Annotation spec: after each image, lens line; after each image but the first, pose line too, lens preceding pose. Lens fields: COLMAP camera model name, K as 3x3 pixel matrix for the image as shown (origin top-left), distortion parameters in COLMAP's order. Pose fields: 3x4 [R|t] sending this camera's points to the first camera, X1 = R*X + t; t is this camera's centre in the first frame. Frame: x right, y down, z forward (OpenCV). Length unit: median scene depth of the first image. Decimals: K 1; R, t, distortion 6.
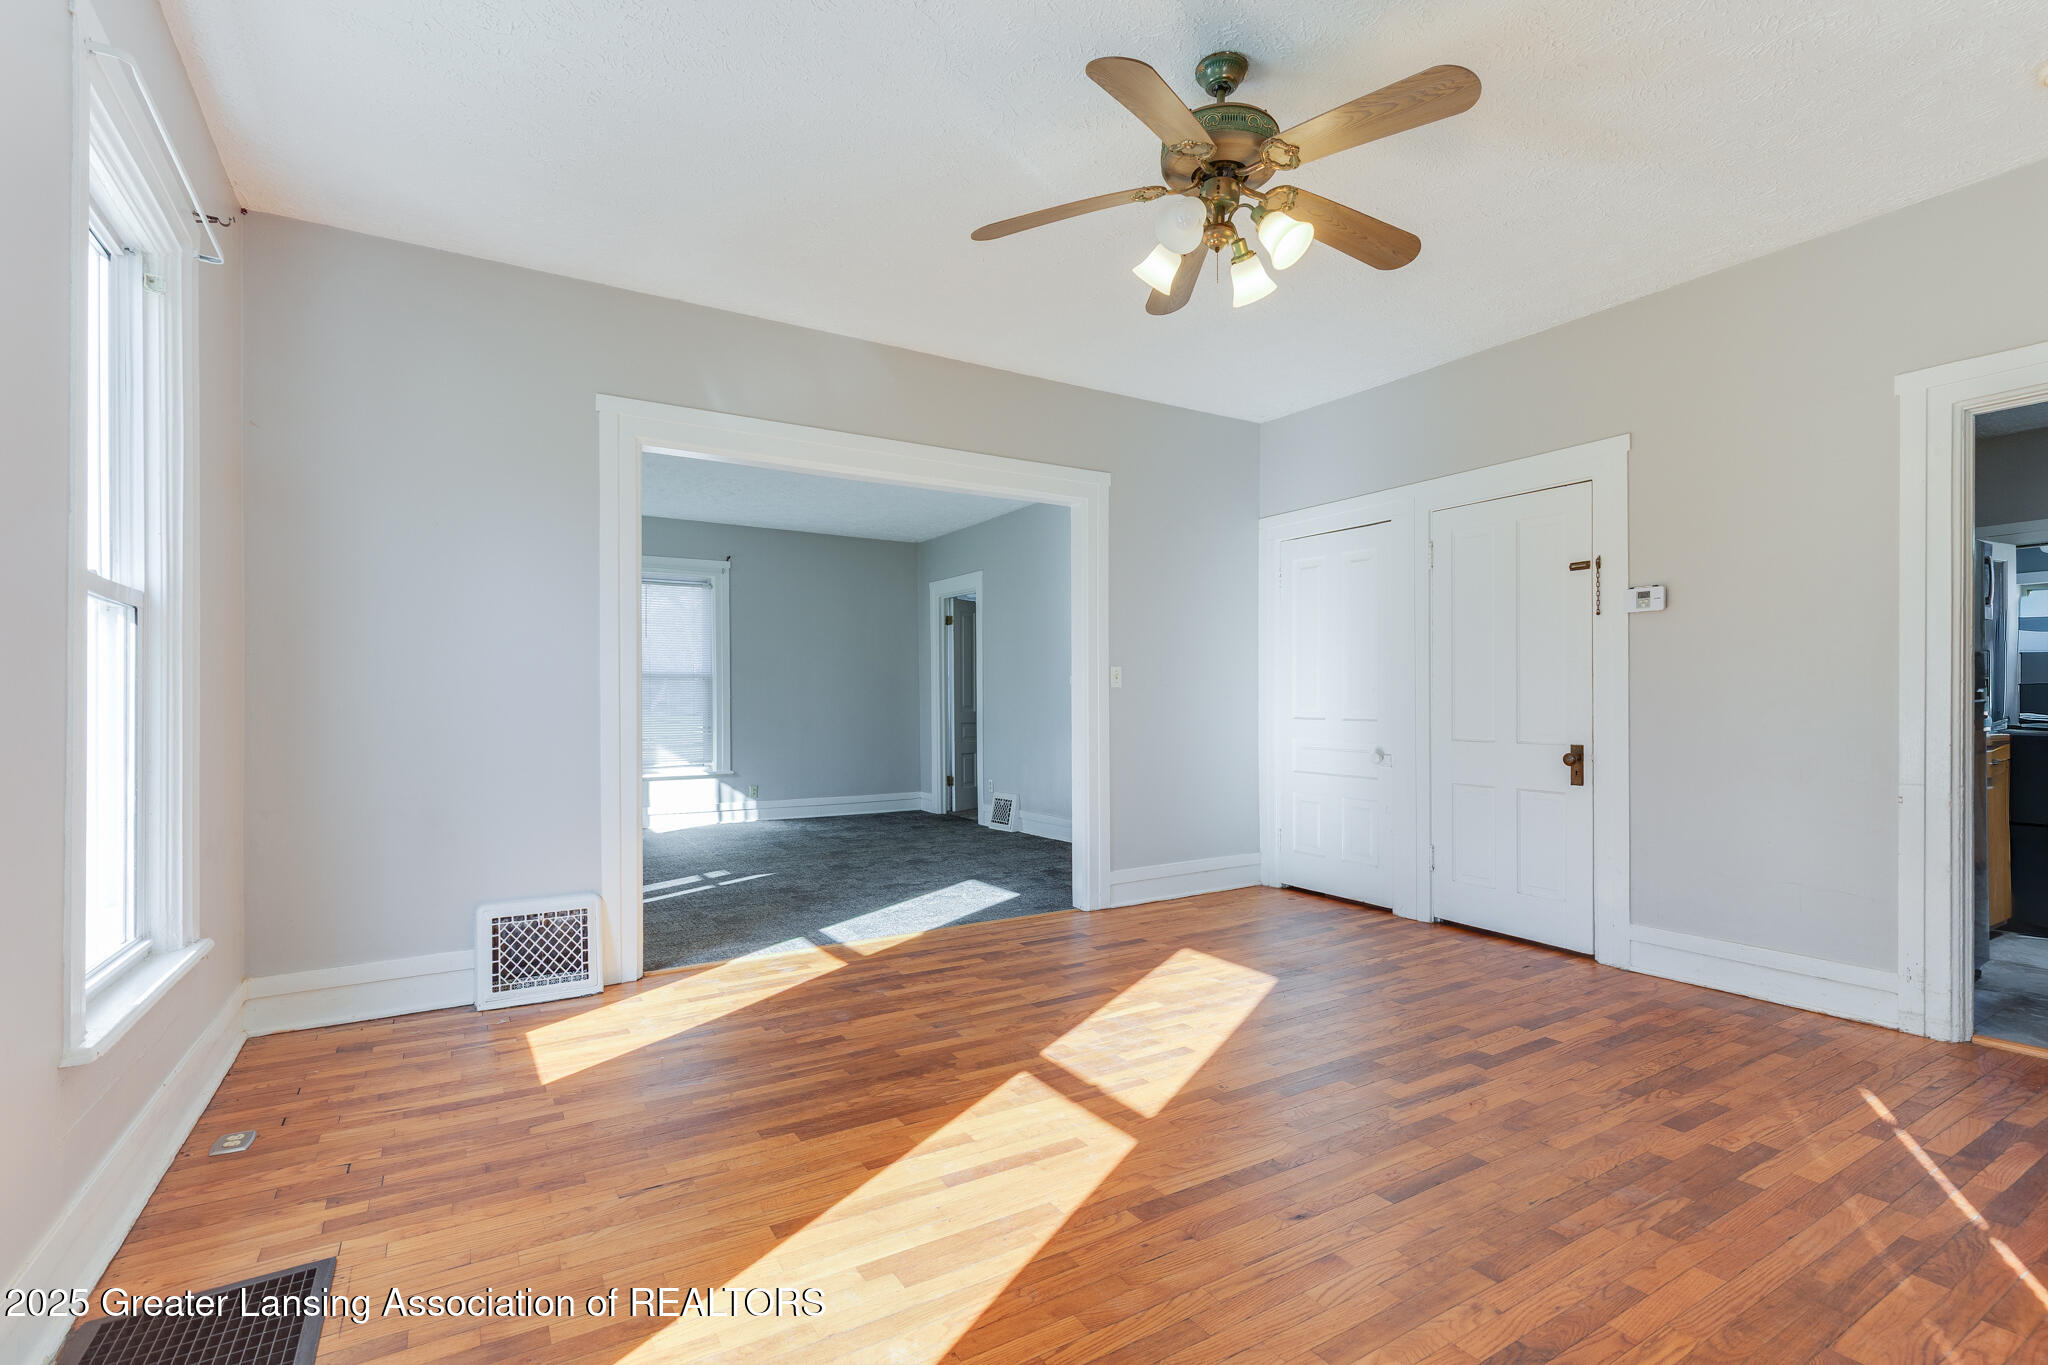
lens RADIAL K [[946.1, 0, 1035.6], [0, 946.1, 696.2], [0, 0, 1]] dist [0.009369, -0.000850]
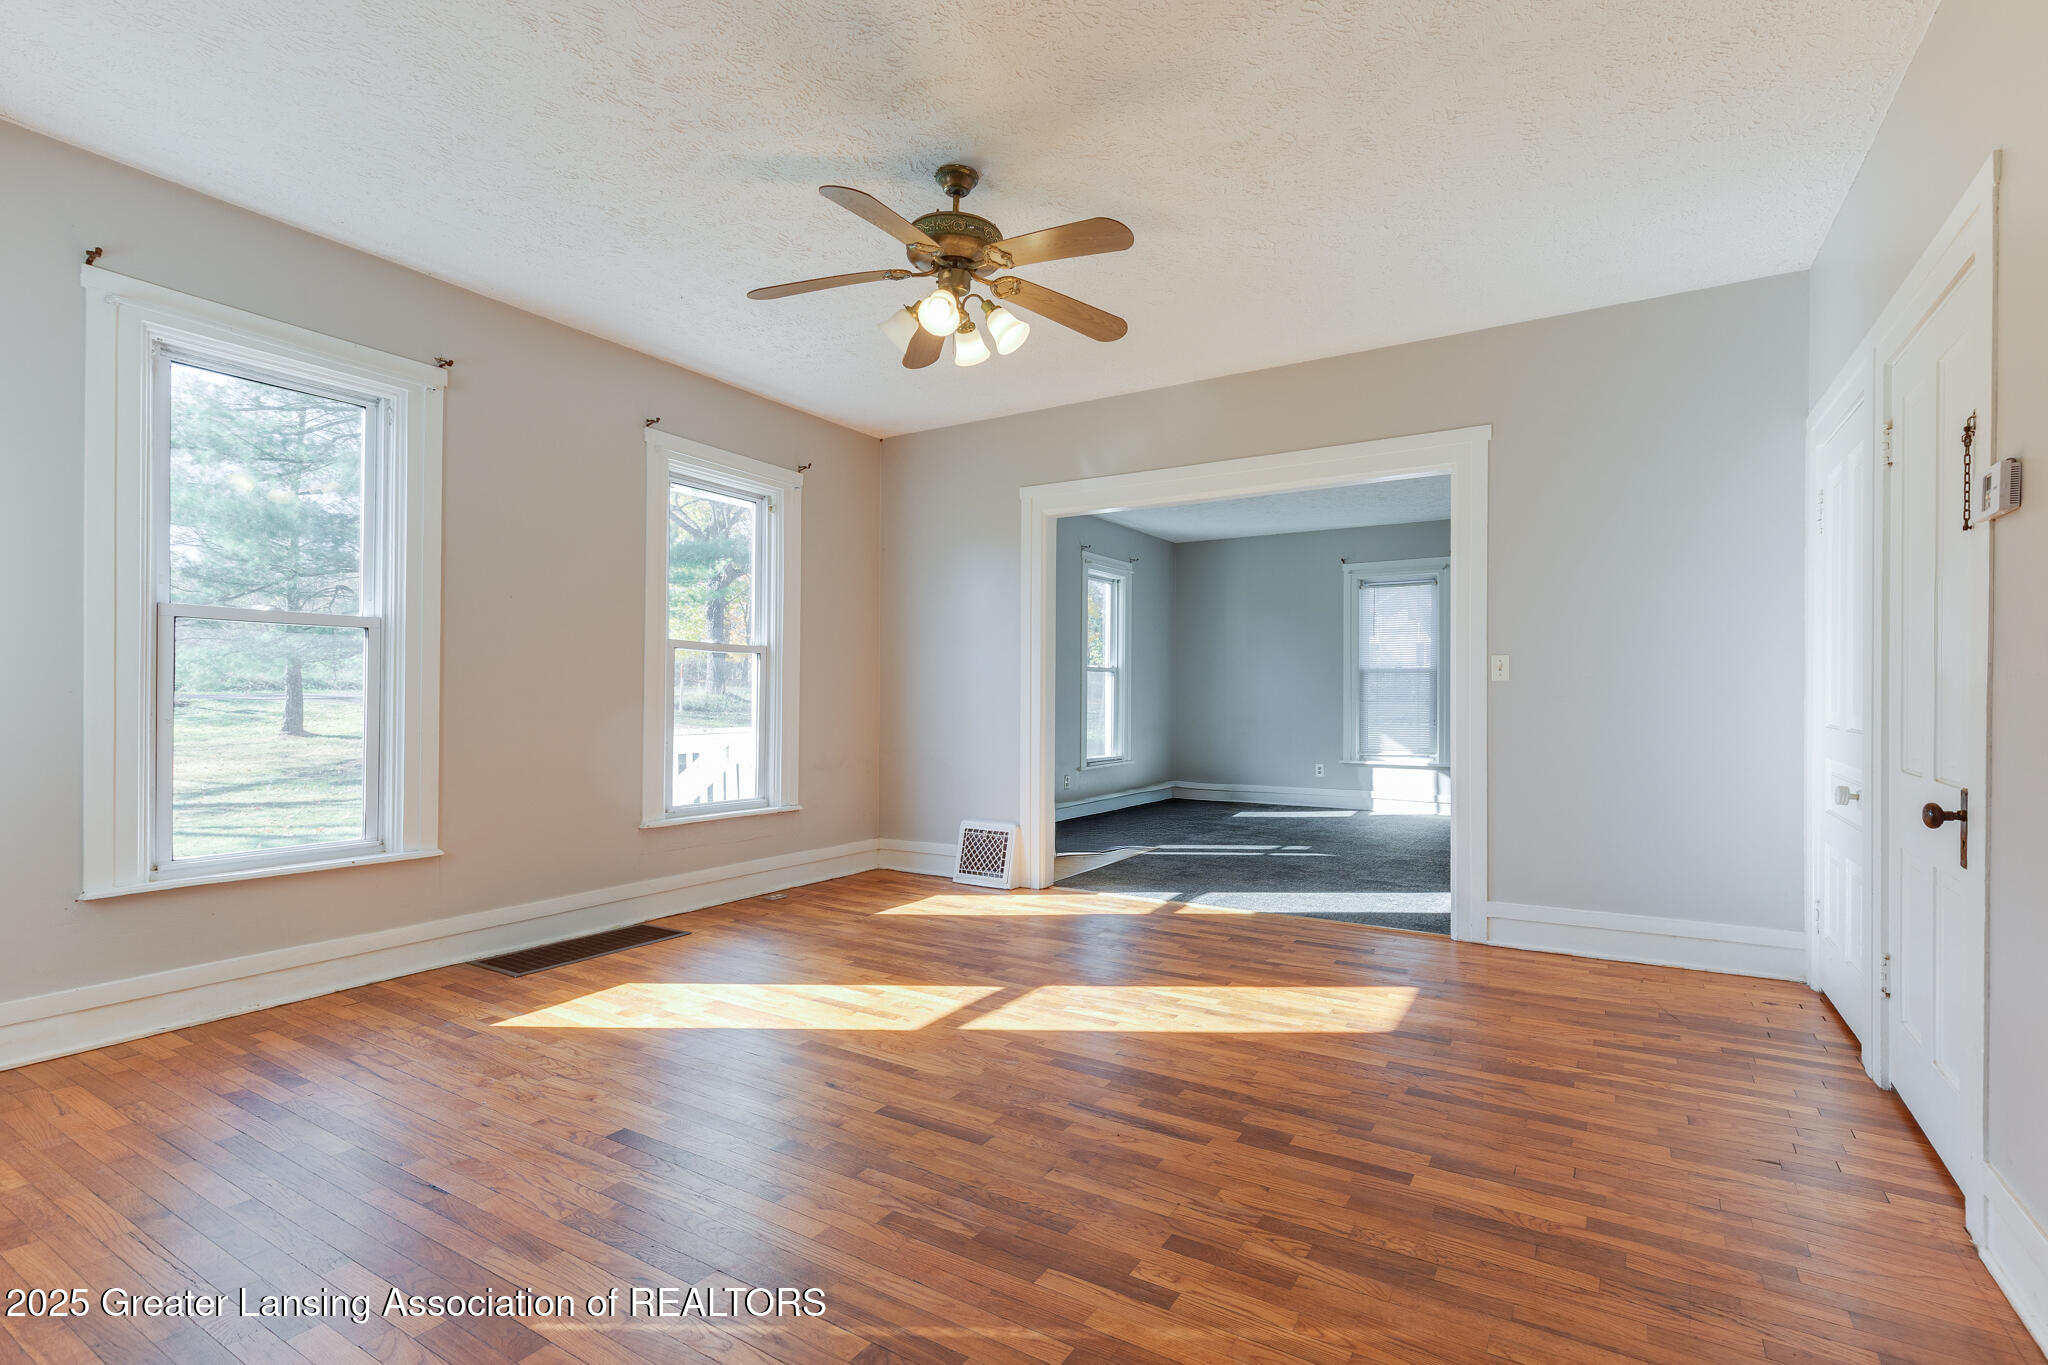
lens RADIAL K [[946.1, 0, 1041.2], [0, 946.1, 689.7], [0, 0, 1]] dist [0.009369, -0.000850]
pose [[0.450856, -0.000919, -0.892596, 1.031902], [0.002577, 0.999997, 0.000273, -0.003988], [0.892593, -0.002423, 0.450857, 0.427504]]
